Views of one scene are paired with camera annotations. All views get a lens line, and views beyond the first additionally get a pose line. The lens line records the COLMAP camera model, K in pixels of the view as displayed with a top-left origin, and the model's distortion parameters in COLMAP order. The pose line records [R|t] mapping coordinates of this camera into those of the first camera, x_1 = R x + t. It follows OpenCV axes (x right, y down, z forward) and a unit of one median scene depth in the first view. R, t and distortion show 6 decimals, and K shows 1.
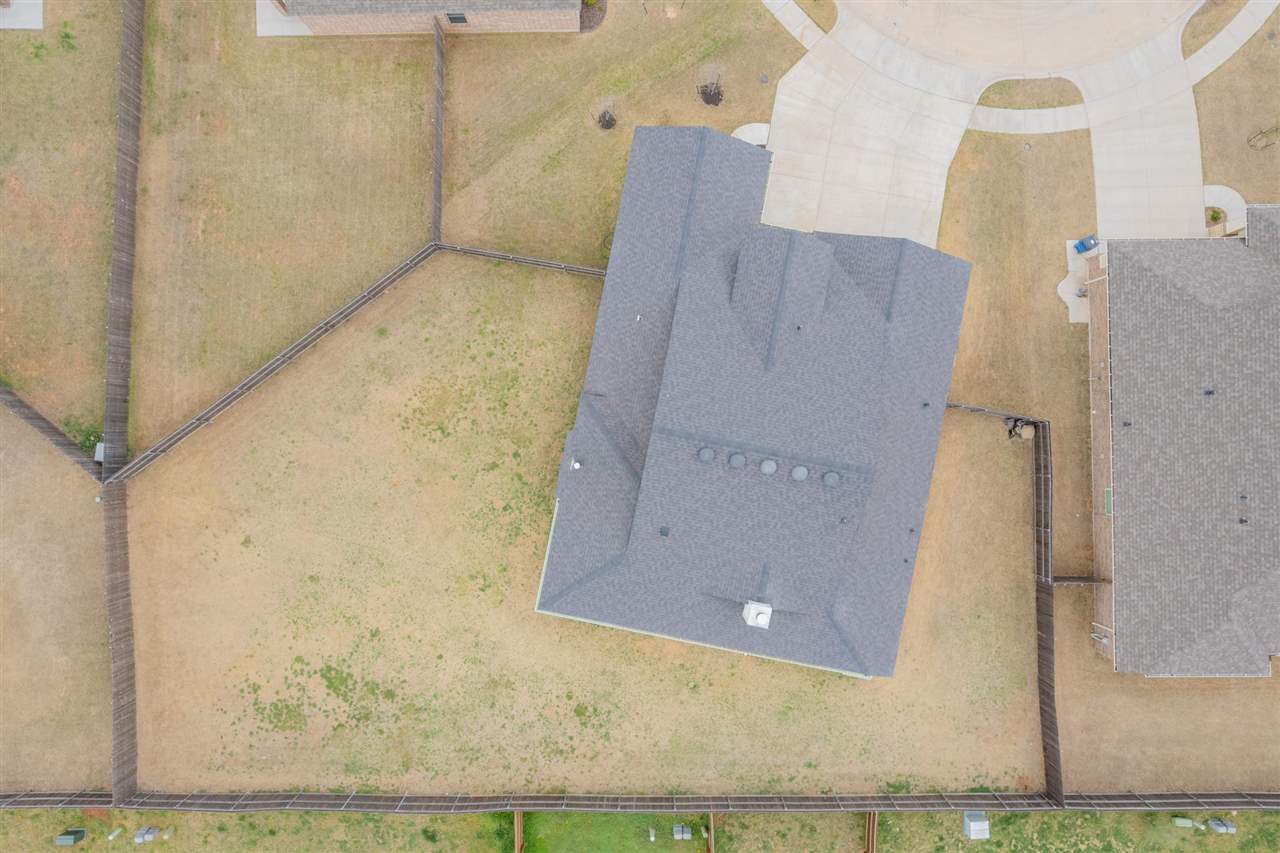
lens RADIAL K [[833.1, 0, 640.0], [0, 833.1, 426.5], [0, 0, 1]] dist [-0.073247, 0.059040]
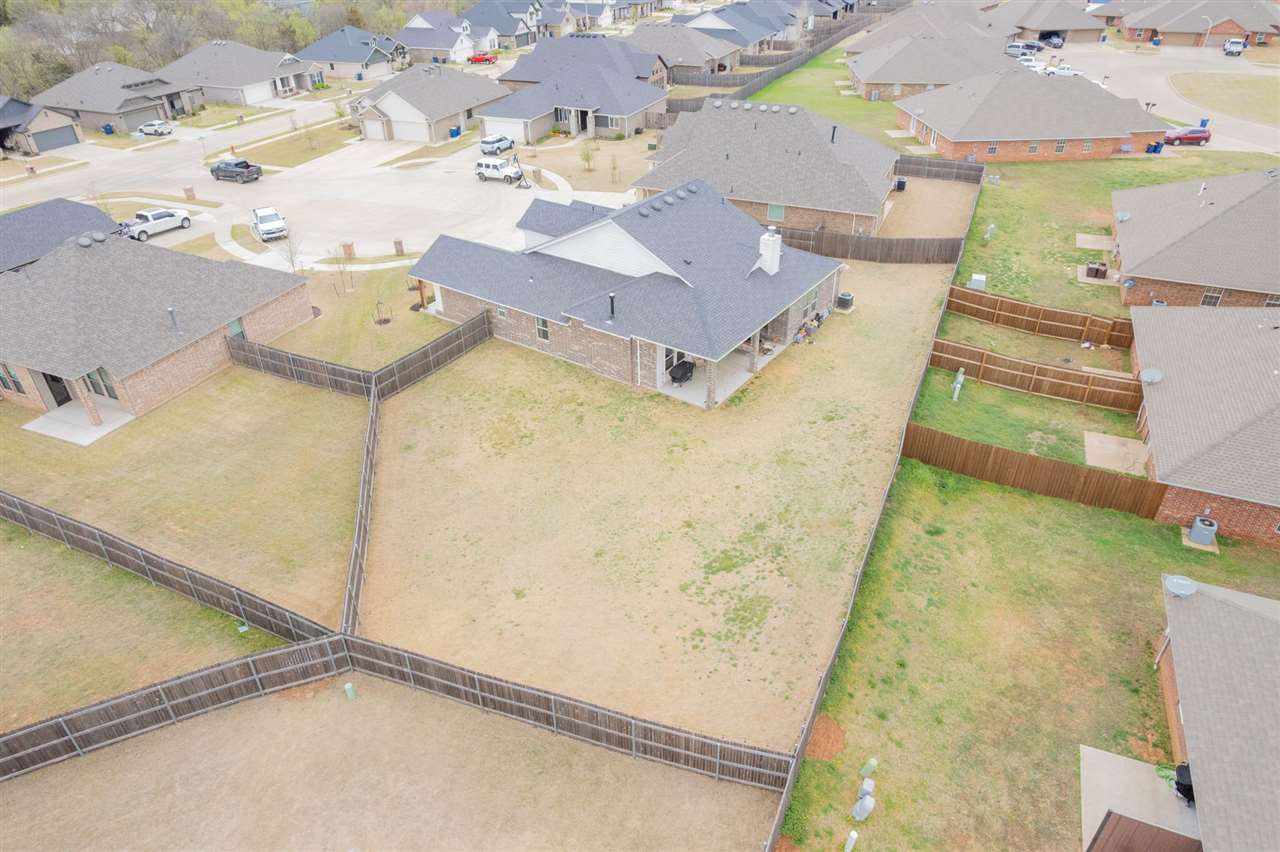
lens RADIAL K [[833.1, 0, 640.0], [0, 833.1, 426.0], [0, 0, 1]] dist [-0.073247, 0.059040]
pose [[0.409362, -0.486345, 0.771940, -0.968668], [0.912350, 0.224005, -0.342693, 0.482761], [-0.006252, 0.844565, 0.535416, 0.450343]]
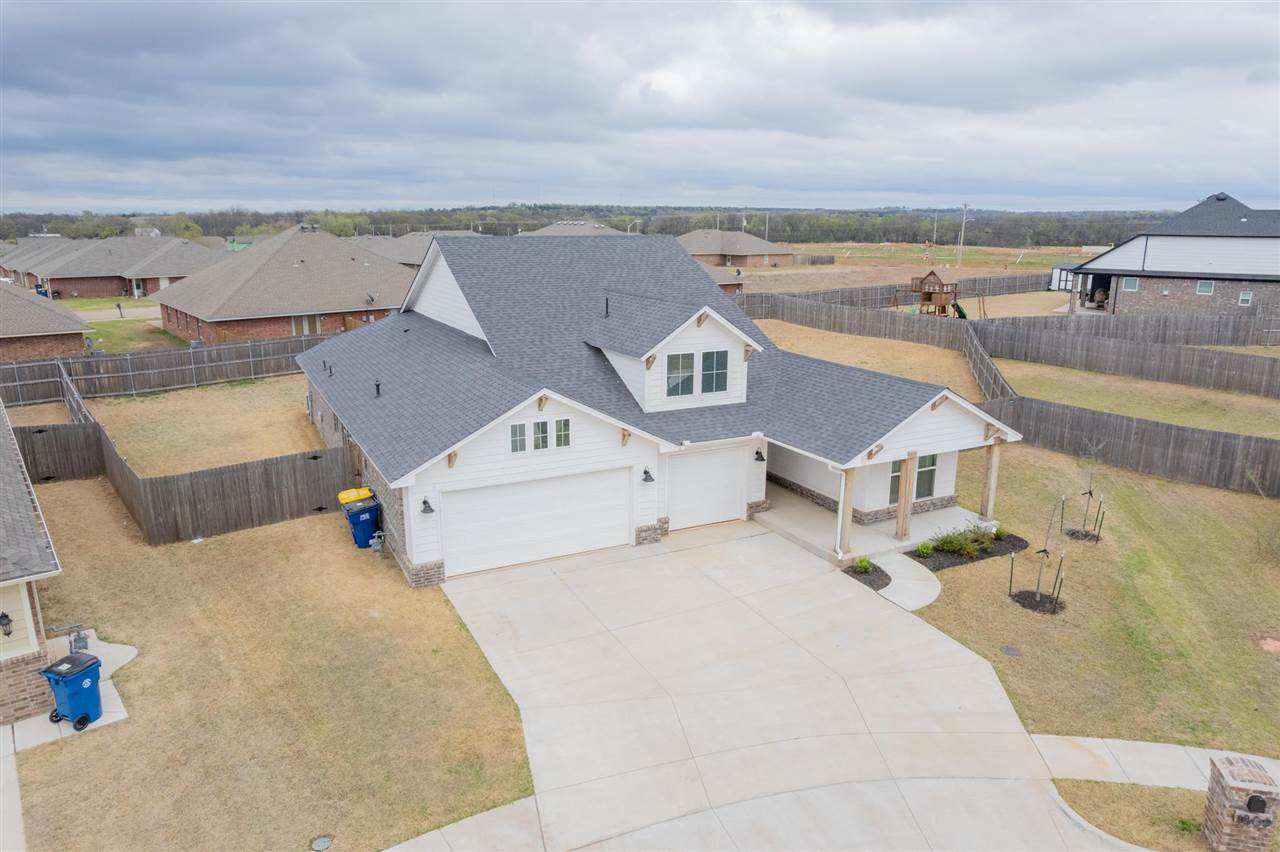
lens RADIAL K [[850.9, 0, 640.0], [0, 850.9, 426.0], [0, 0, 1]] dist [-0.075630, 0.063669]
pose [[-0.782124, 0.160930, -0.601984, 0.543887], [-0.622942, -0.178646, 0.761596, -0.615898], [0.015021, 0.970663, 0.239973, 0.795731]]
